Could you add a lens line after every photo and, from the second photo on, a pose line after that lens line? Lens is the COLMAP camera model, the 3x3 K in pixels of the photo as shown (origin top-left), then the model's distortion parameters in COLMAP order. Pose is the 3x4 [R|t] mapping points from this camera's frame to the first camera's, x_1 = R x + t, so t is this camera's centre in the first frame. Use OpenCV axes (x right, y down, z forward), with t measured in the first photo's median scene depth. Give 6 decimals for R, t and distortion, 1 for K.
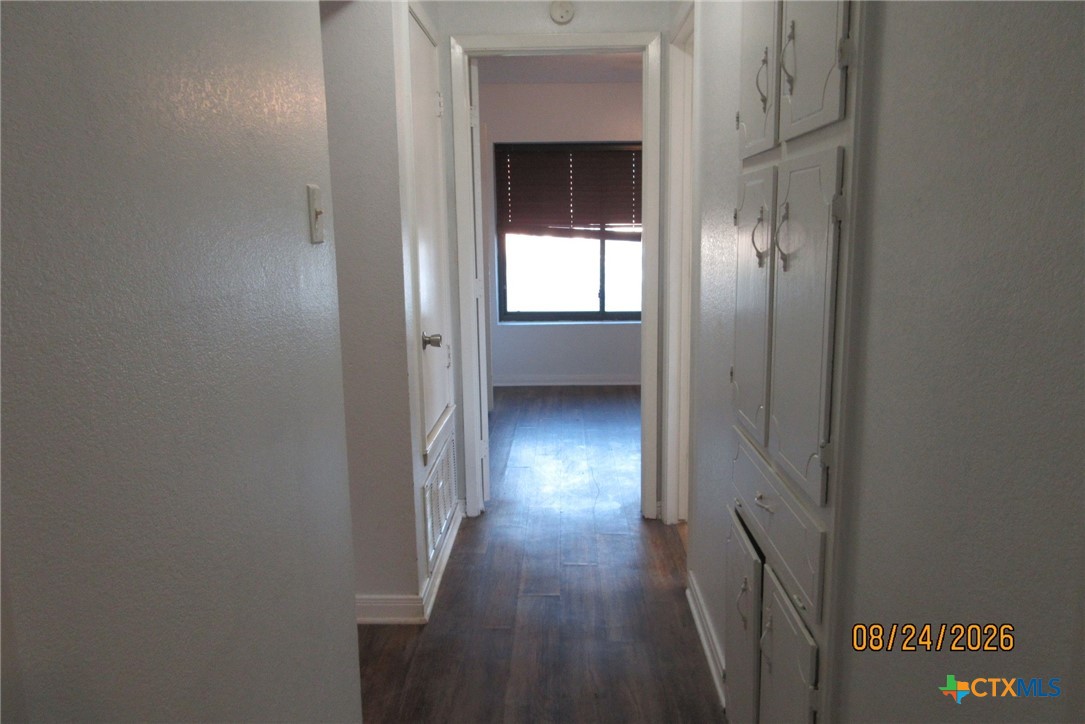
lens RADIAL K [[806.3, 0, 546.3], [0, 806.3, 354.7], [0, 0, 1]] dist [-0.006823, 0.034789]
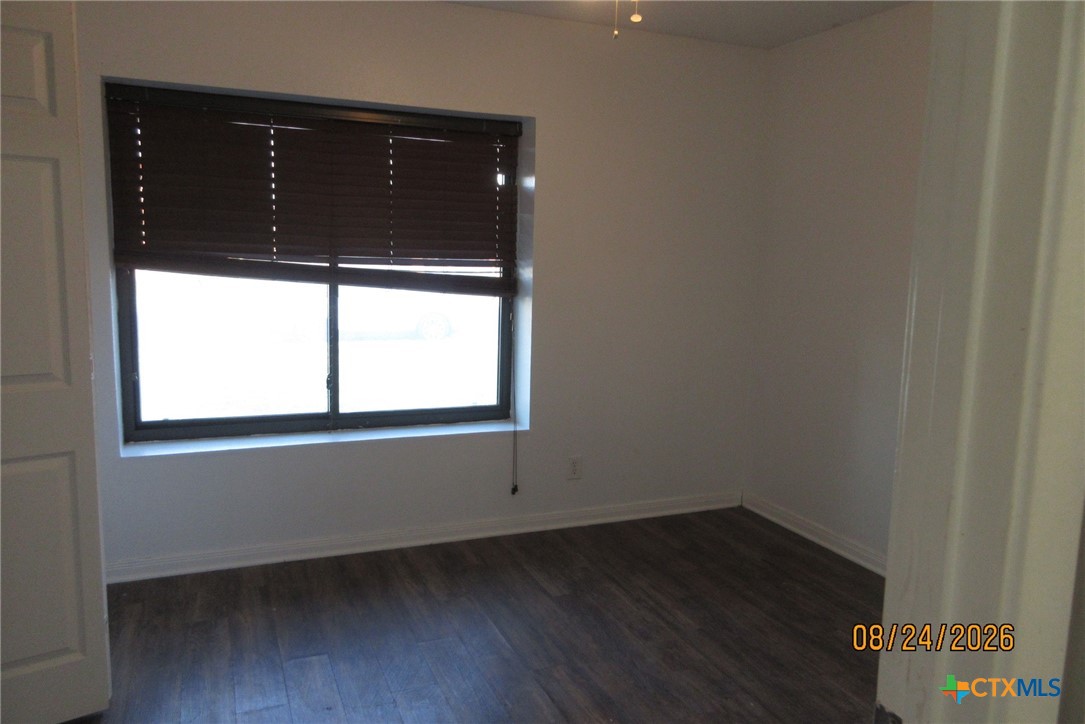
lens RADIAL K [[806.3, 0, 546.3], [0, 806.3, 354.7], [0, 0, 1]] dist [-0.006823, 0.034789]
pose [[0.913976, -0.020453, 0.405253, -0.021076], [0.038073, 0.998645, -0.035466, -0.070267], [-0.403979, 0.047845, 0.913516, 0.444015]]
